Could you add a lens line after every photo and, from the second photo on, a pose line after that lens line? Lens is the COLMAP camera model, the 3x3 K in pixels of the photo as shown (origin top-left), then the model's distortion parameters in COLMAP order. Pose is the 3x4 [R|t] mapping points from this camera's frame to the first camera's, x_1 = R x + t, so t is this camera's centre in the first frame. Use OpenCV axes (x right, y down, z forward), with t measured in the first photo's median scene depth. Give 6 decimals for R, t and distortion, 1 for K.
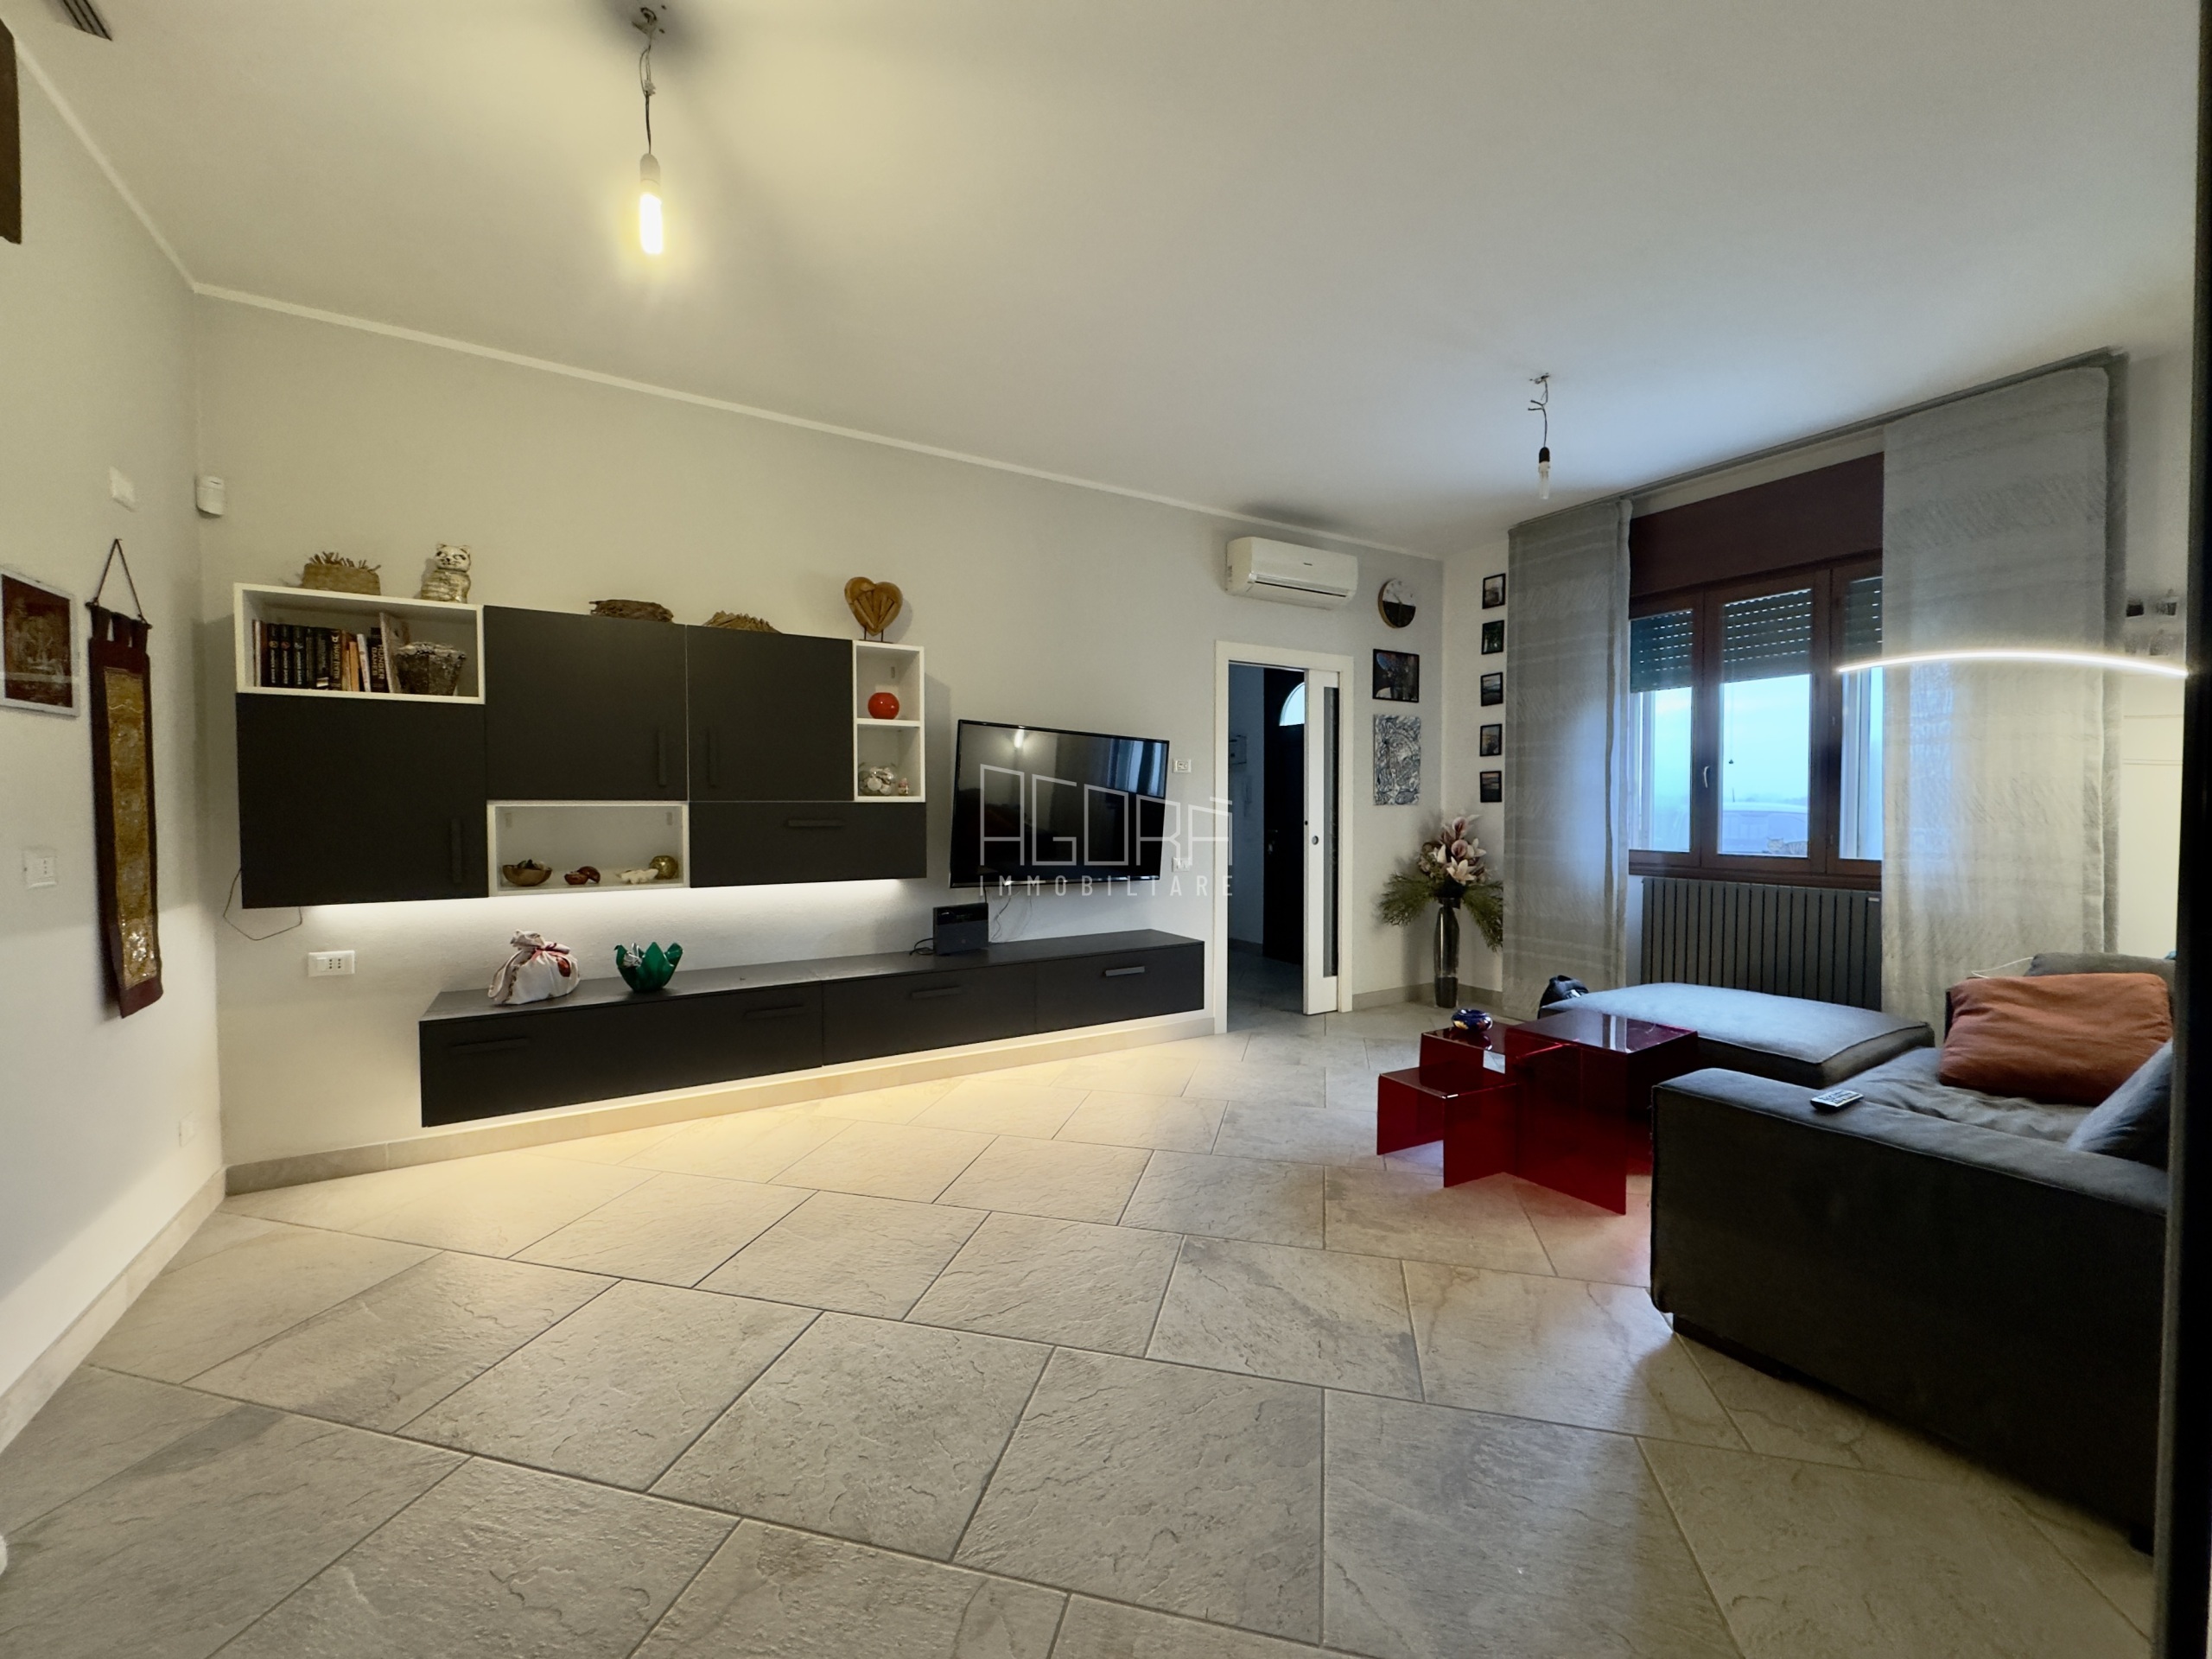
lens RADIAL K [[874.8, 0, 1102.3], [0, 874.8, 831.2], [0, 0, 1]] dist [-0.005071, 0.000524]
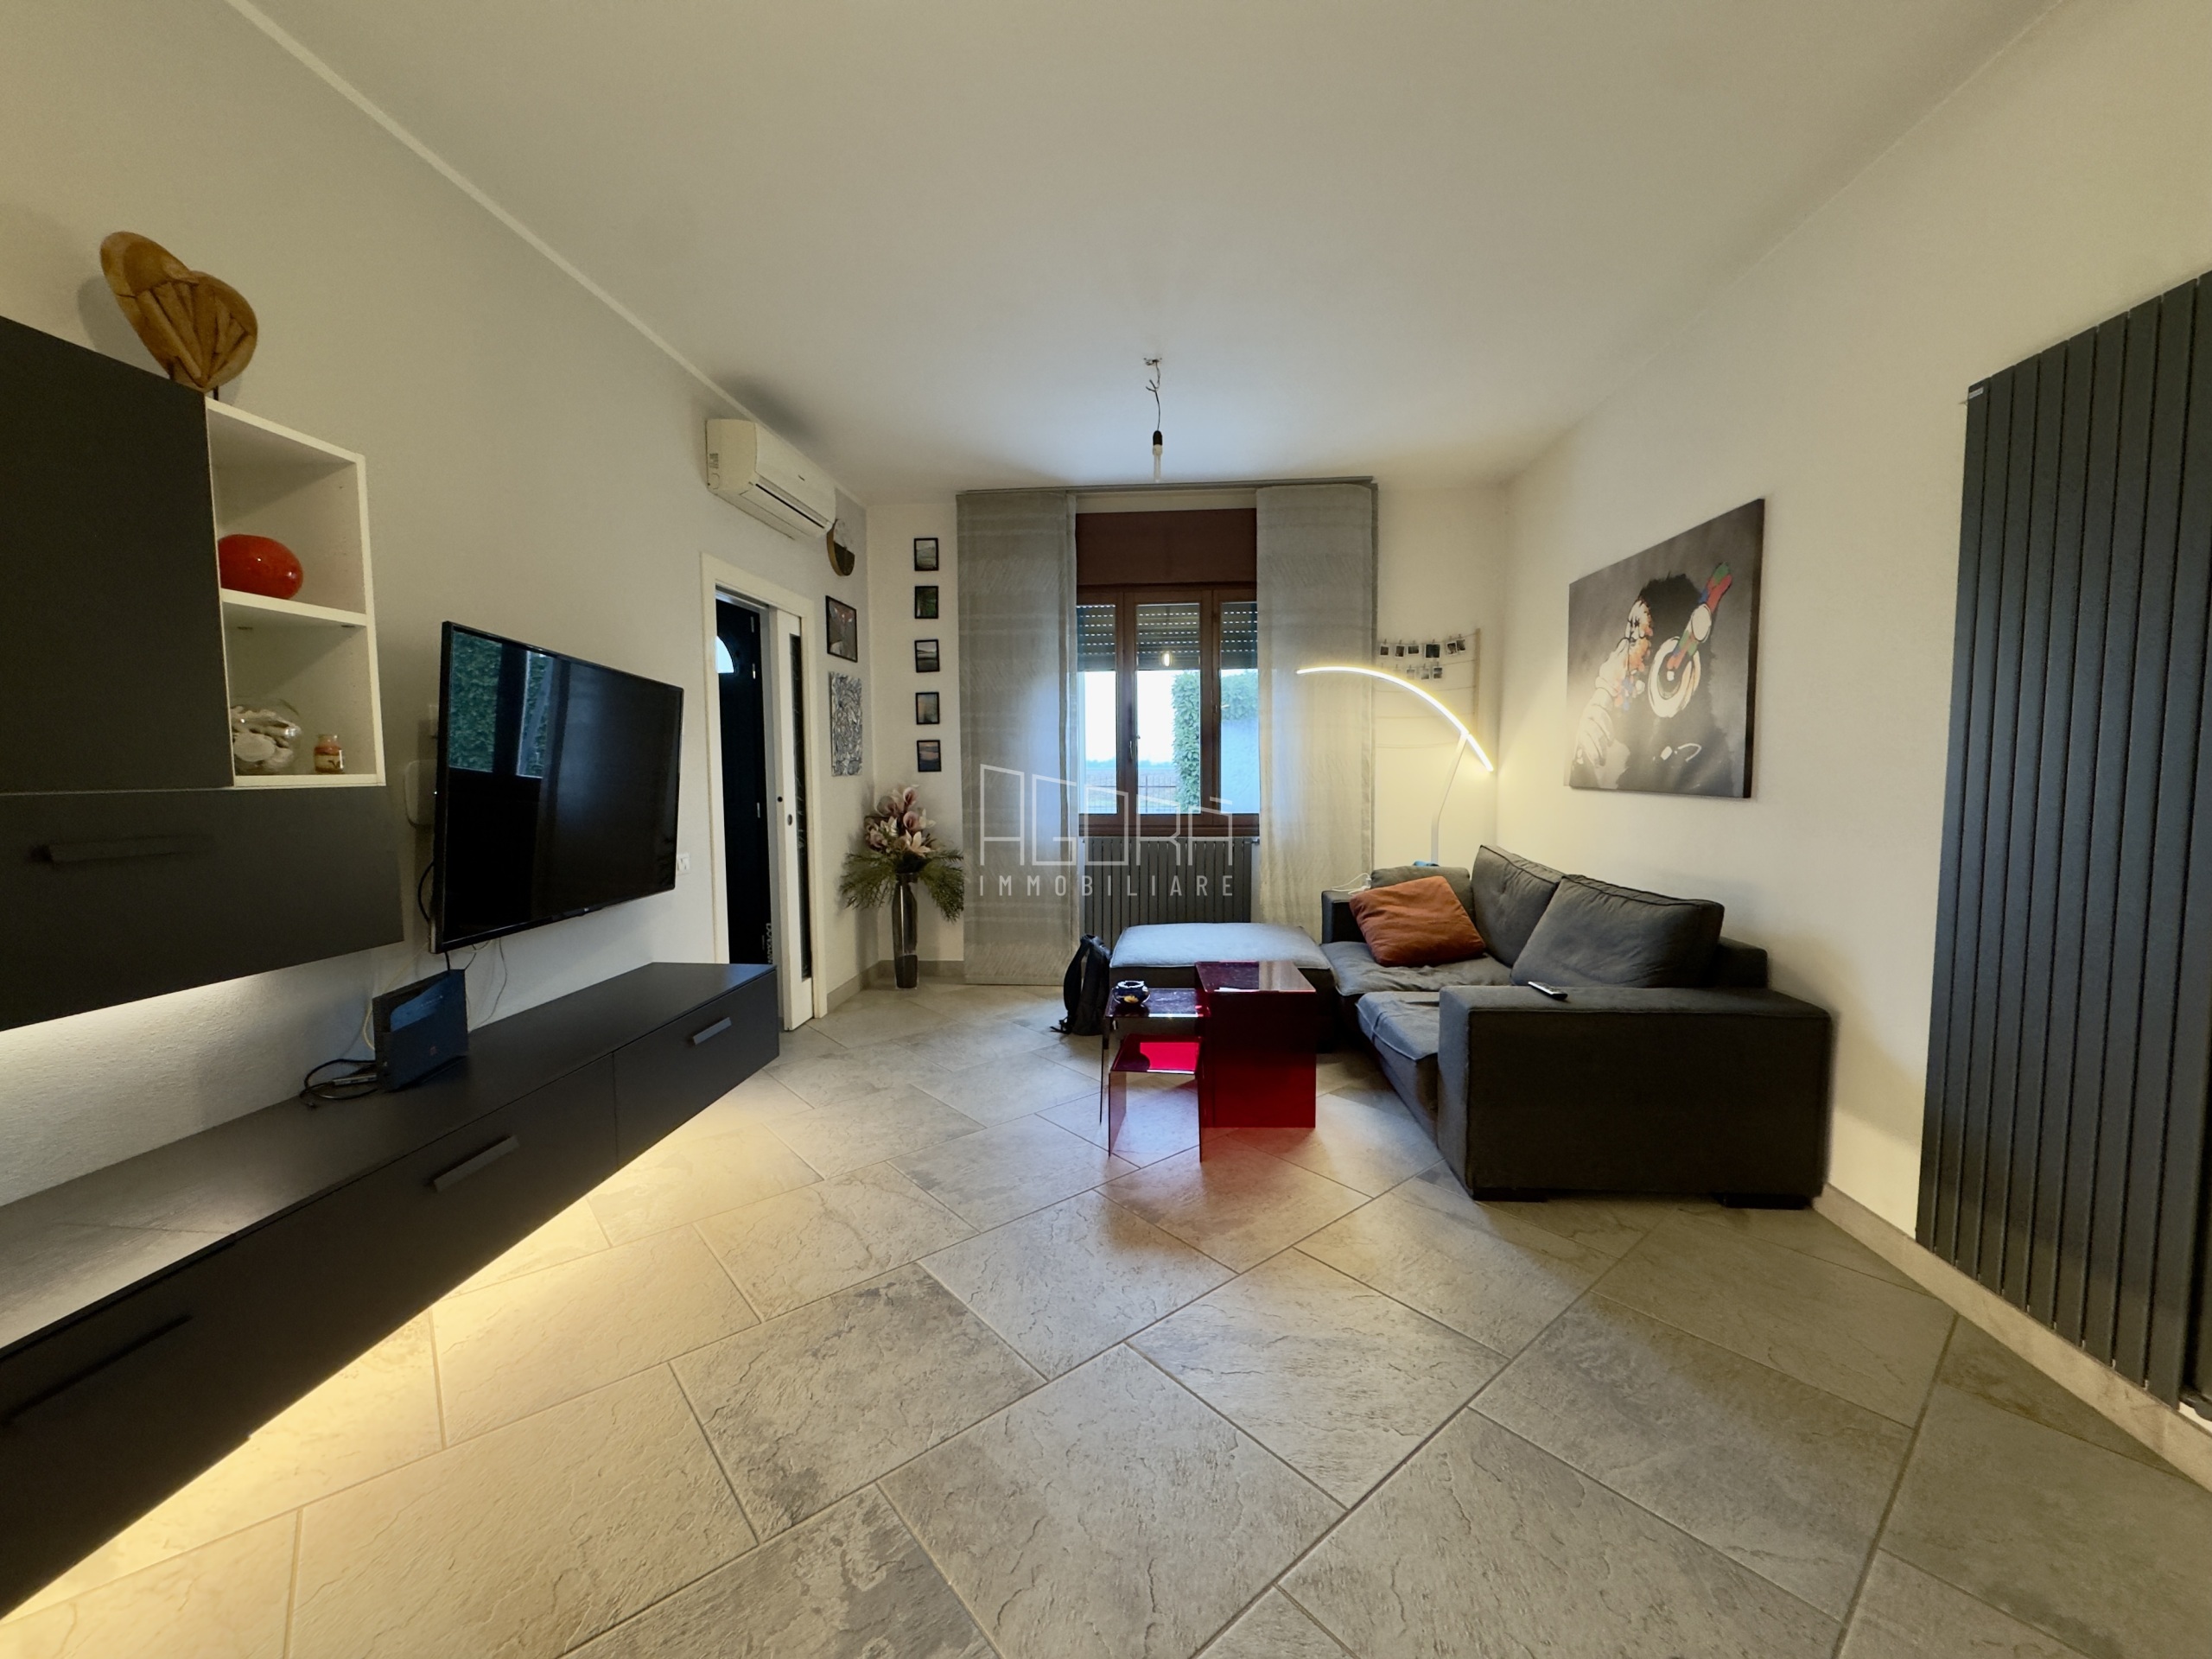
lens RADIAL K [[874.8, 0, 1102.3], [0, 874.8, 831.2], [0, 0, 1]] dist [-0.005071, 0.000524]
pose [[0.587239, -0.063057, 0.806954, -0.302022], [0.030525, 0.997977, 0.055770, -0.019342], [-0.808838, -0.008118, 0.587976, 0.333775]]
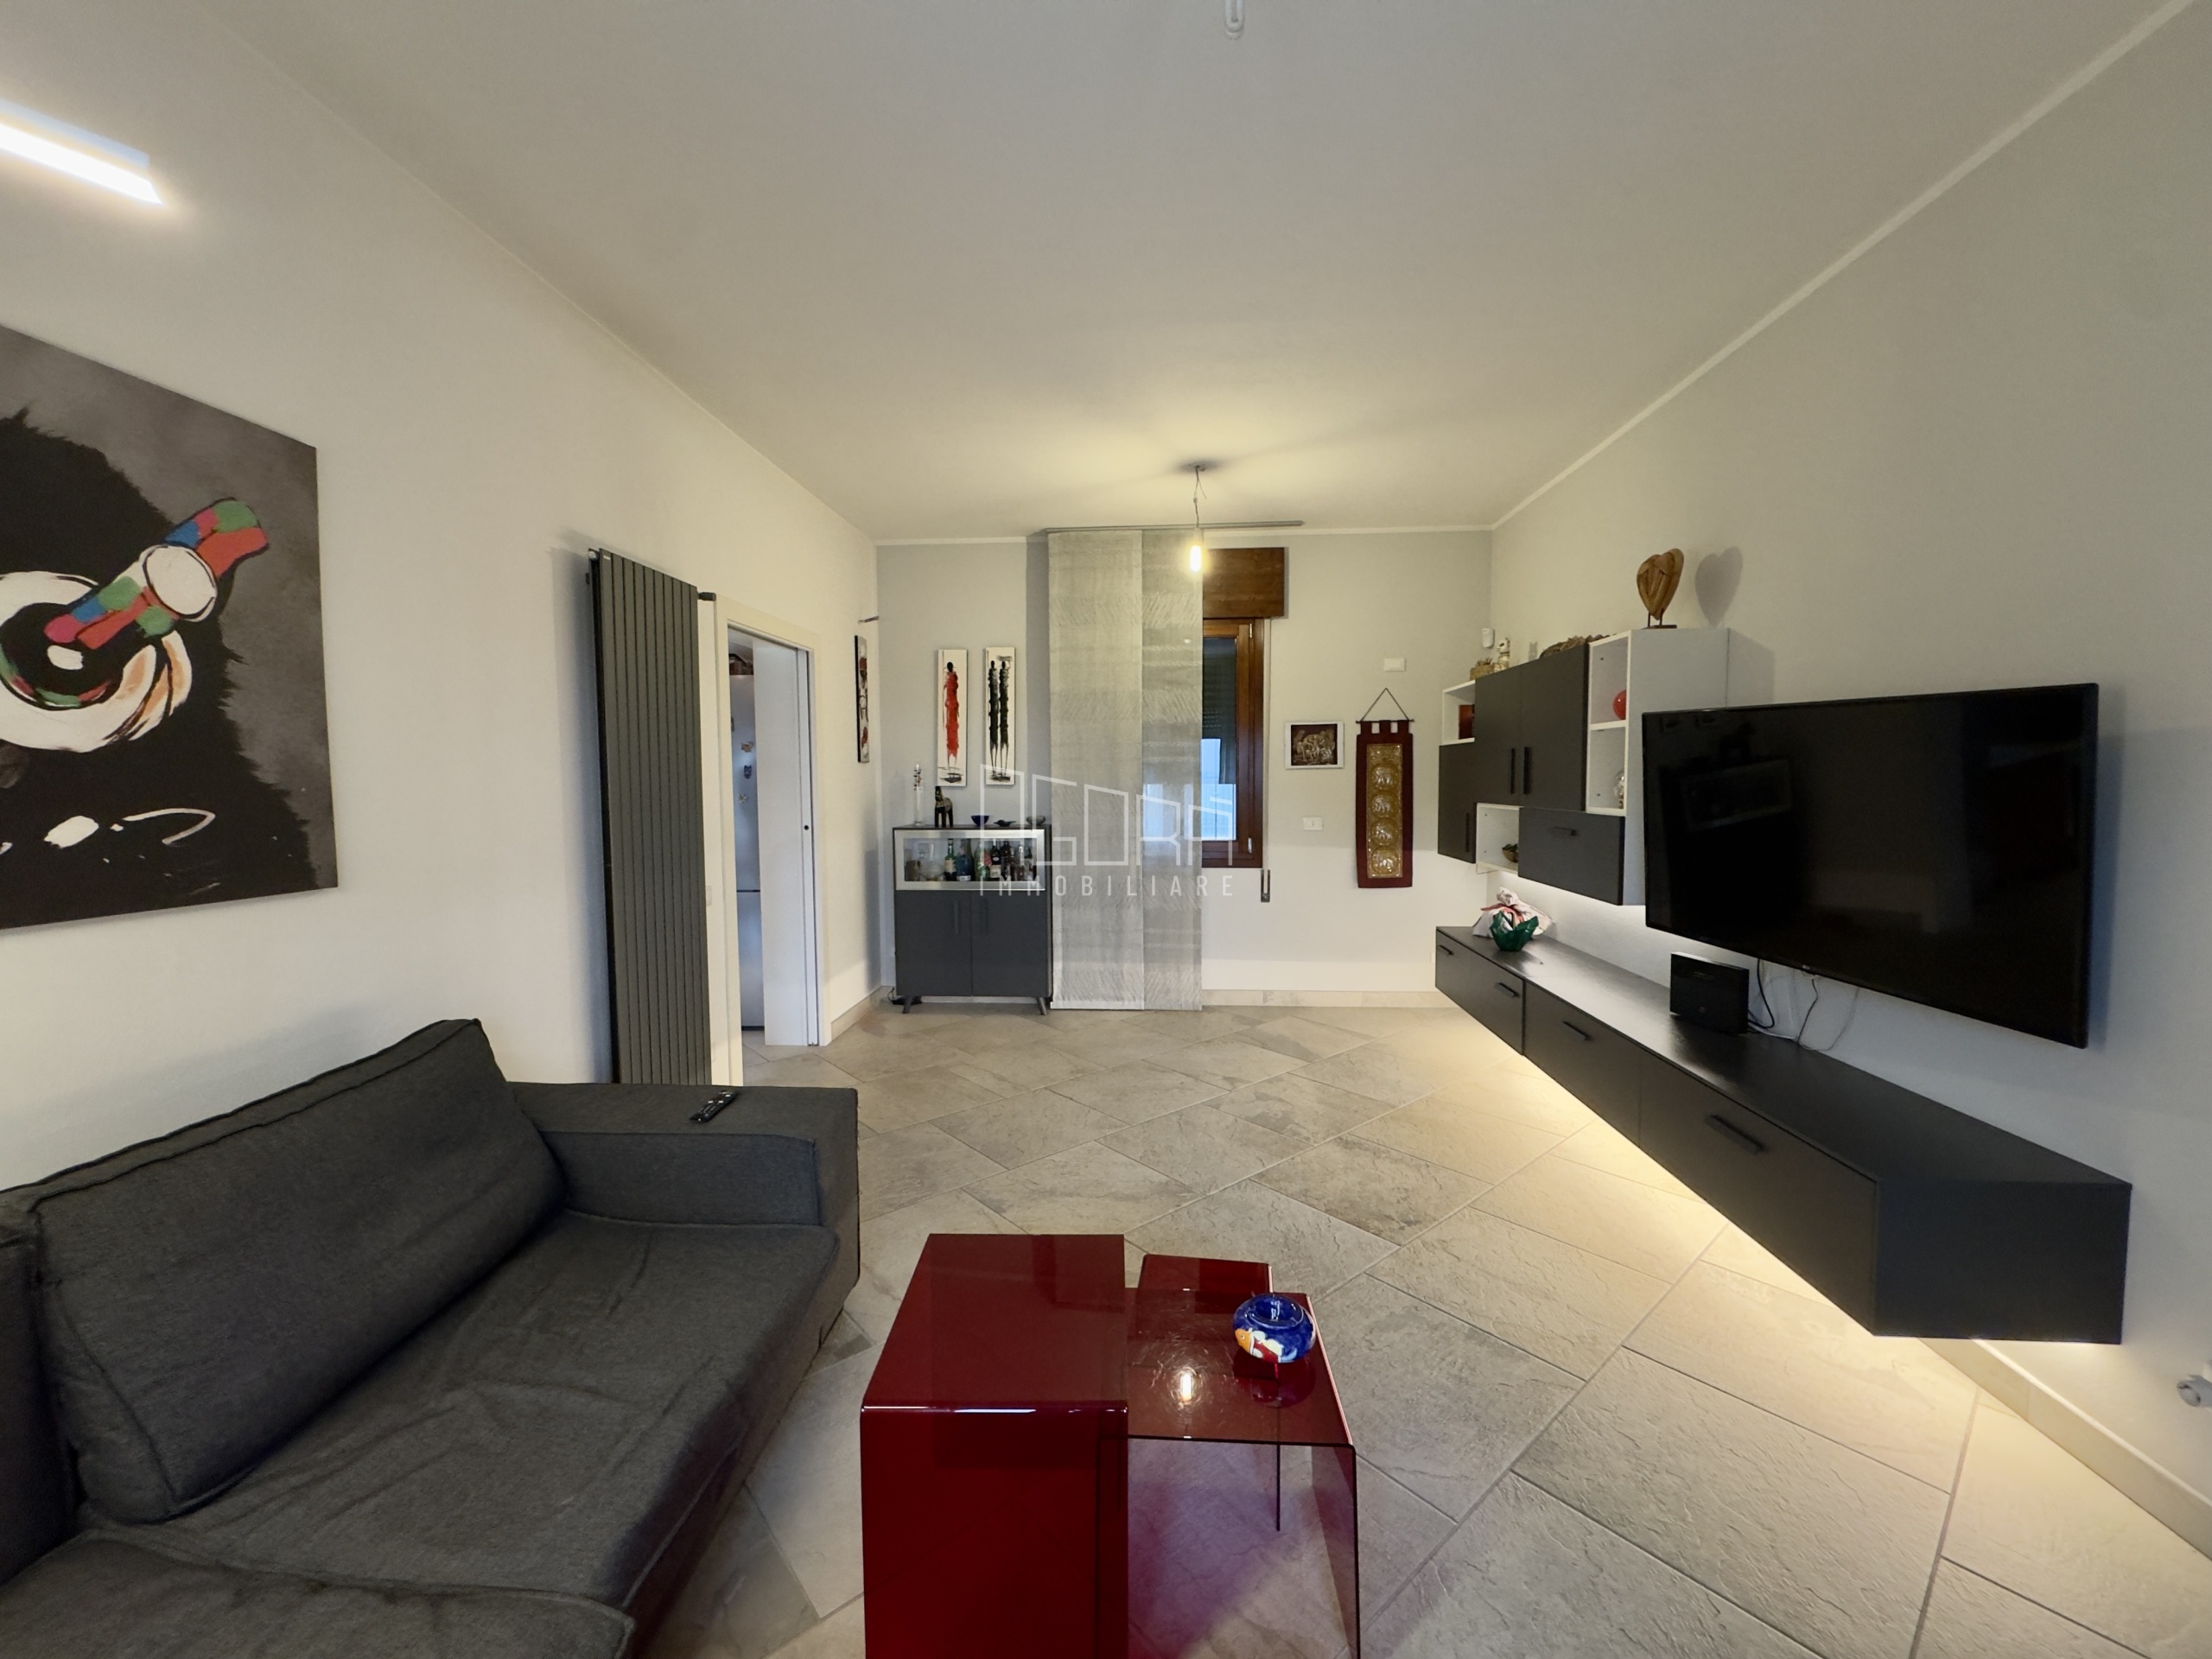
lens RADIAL K [[874.8, 0, 1102.3], [0, 874.8, 831.2], [0, 0, 1]] dist [-0.005071, 0.000524]
pose [[-0.578515, 0.054199, -0.813869, 0.641710], [-0.019294, 0.996602, 0.080082, -0.063974], [0.815444, 0.062031, -0.575503, 0.898734]]
